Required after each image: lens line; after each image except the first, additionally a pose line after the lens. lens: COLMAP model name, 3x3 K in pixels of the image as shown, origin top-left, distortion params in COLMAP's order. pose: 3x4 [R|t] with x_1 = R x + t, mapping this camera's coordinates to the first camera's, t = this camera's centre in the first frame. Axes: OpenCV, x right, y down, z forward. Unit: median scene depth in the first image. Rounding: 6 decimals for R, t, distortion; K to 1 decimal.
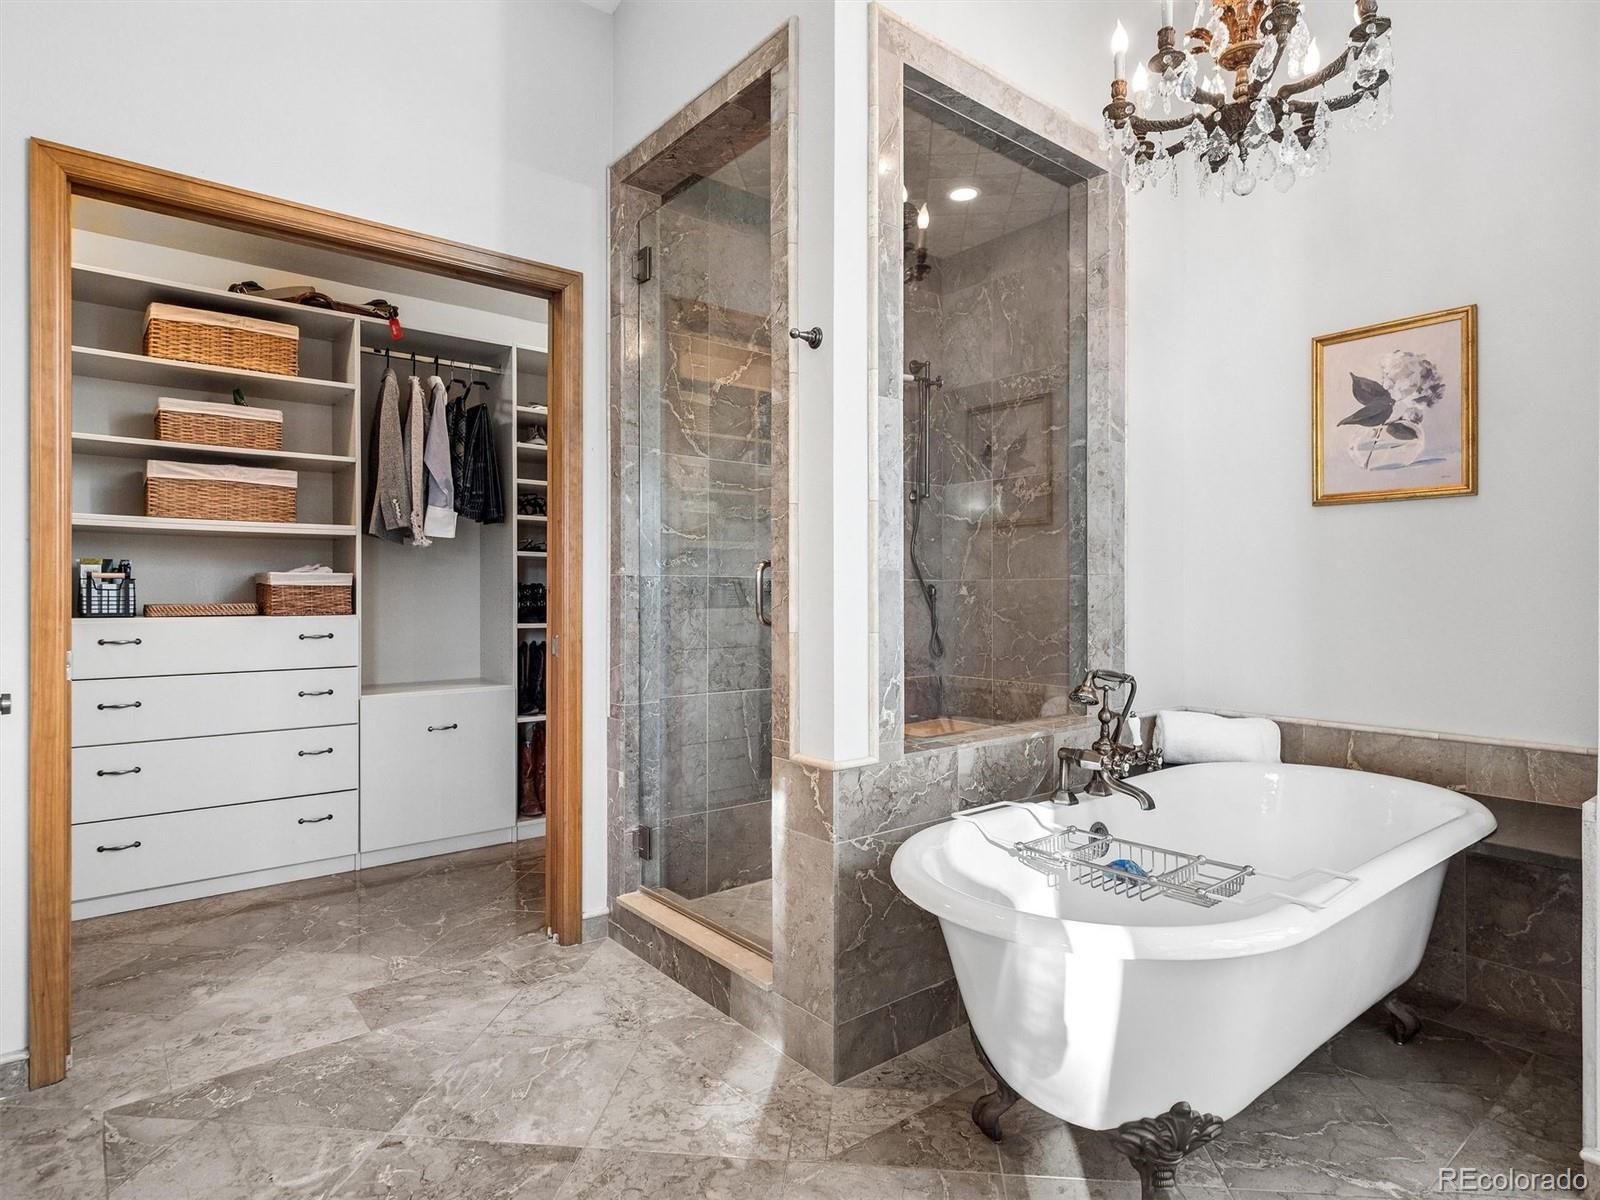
lens RADIAL K [[887.5, 0, 801.4], [0, 887.5, 594.1], [0, 0, 1]] dist [0.006860, -0.000040]
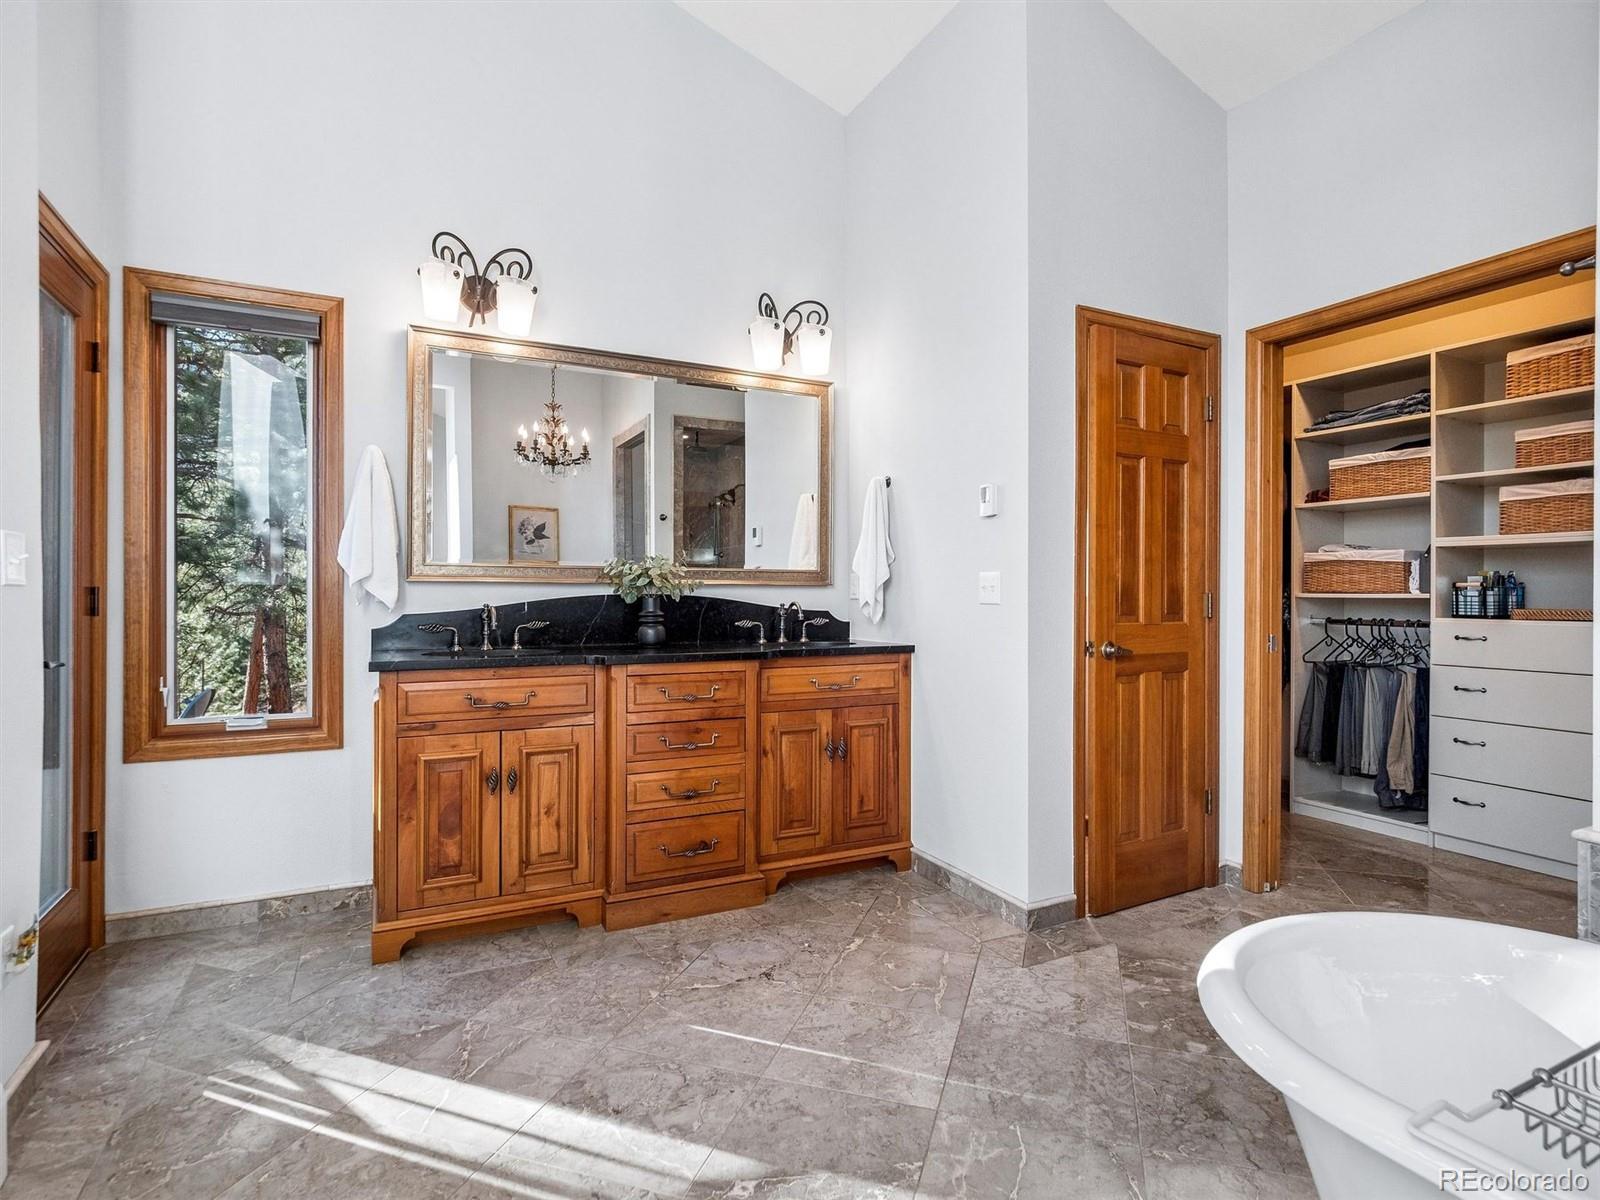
lens RADIAL K [[838.4, 0, 802.5], [0, 838.4, 600.1], [0, 0, 1]] dist [0.001310, 0.000674]
pose [[-0.214174, 0.003831, -0.976788, 0.500191], [-0.004783, 0.999976, 0.004970, -0.000808], [0.976784, 0.005736, -0.214151, 0.293964]]
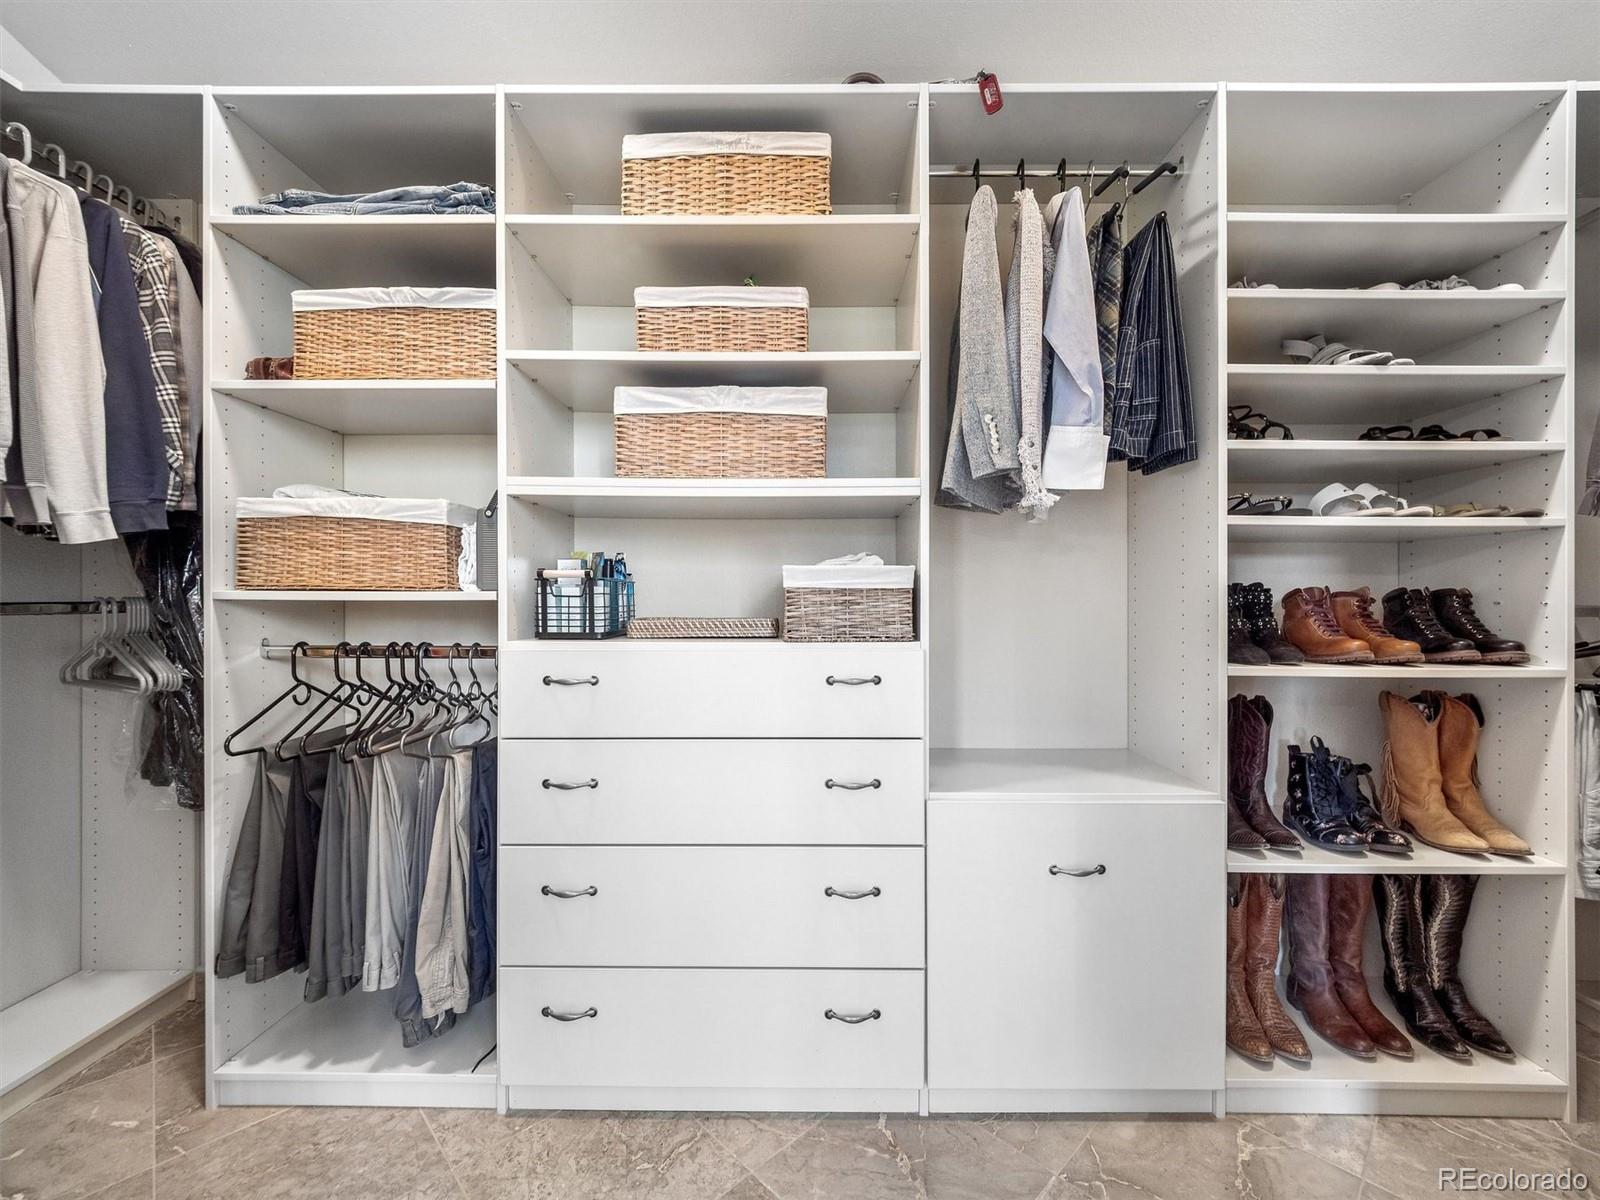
lens RADIAL K [[674.7, 0, 806.5], [0, 674.7, 597.6], [0, 0, 1]] dist [0.002701, -0.001250]
pose [[0.768143, 0.001132, -0.640278, -0.293643], [-0.001180, 0.999999, 0.000352, -0.003750], [0.640278, 0.000485, 0.768143, 0.644623]]
